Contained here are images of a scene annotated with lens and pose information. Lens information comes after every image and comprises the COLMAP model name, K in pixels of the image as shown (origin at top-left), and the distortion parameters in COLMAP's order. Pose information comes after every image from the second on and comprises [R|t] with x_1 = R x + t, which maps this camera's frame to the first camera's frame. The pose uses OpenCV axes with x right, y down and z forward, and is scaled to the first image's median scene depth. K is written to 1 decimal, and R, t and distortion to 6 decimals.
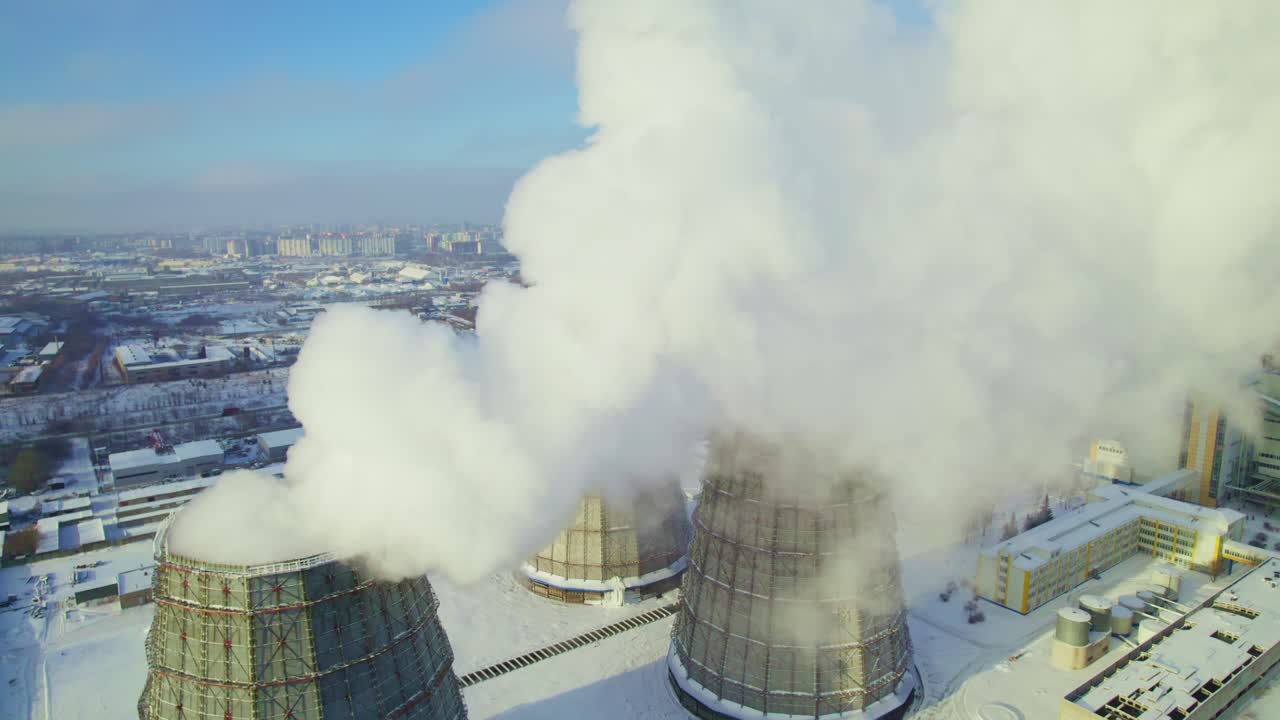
lens RADIAL K [[843.7, 0, 640.0], [0, 843.7, 360.0], [0, 0, 1]] dist [-0.097502, 0.083777]
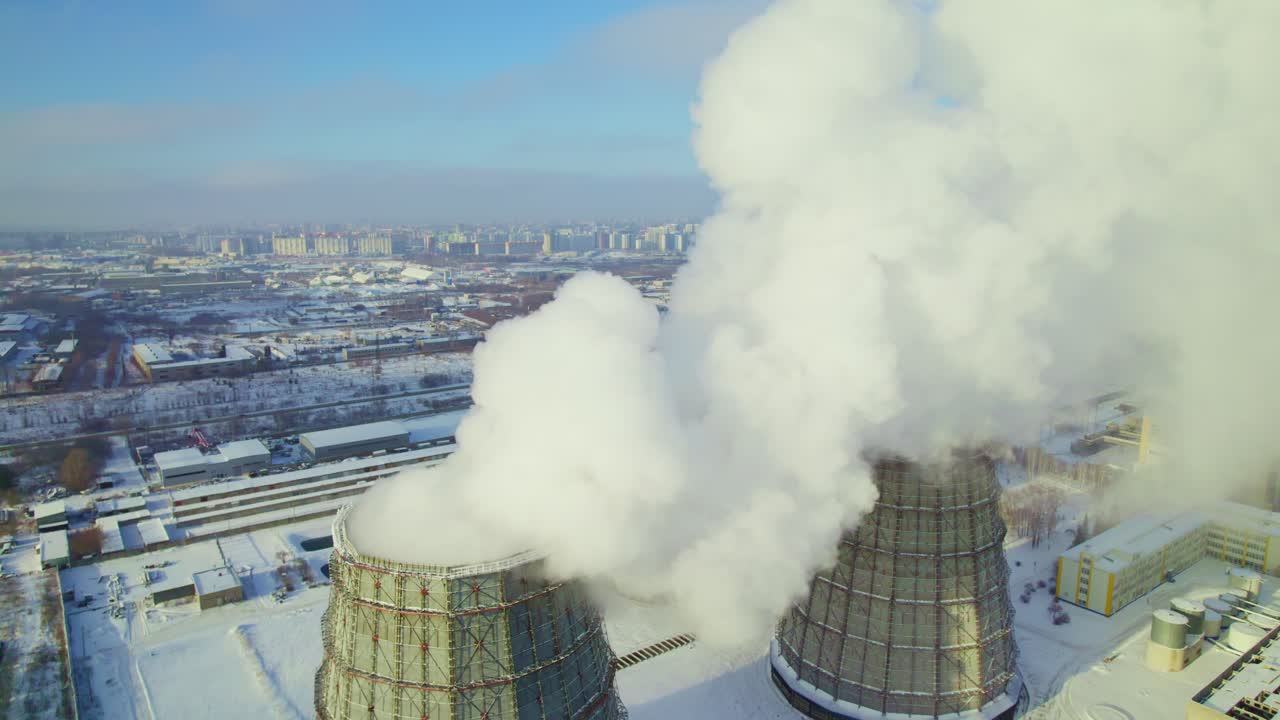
lens RADIAL K [[843.7, 0, 640.0], [0, 843.7, 360.0], [0, 0, 1]] dist [-0.097502, 0.083777]
pose [[0.999839, 0.008095, 0.016042, -0.119364], [-0.008040, 0.999962, -0.003488, 0.001872], [-0.016069, 0.003358, 0.999865, -0.000083]]
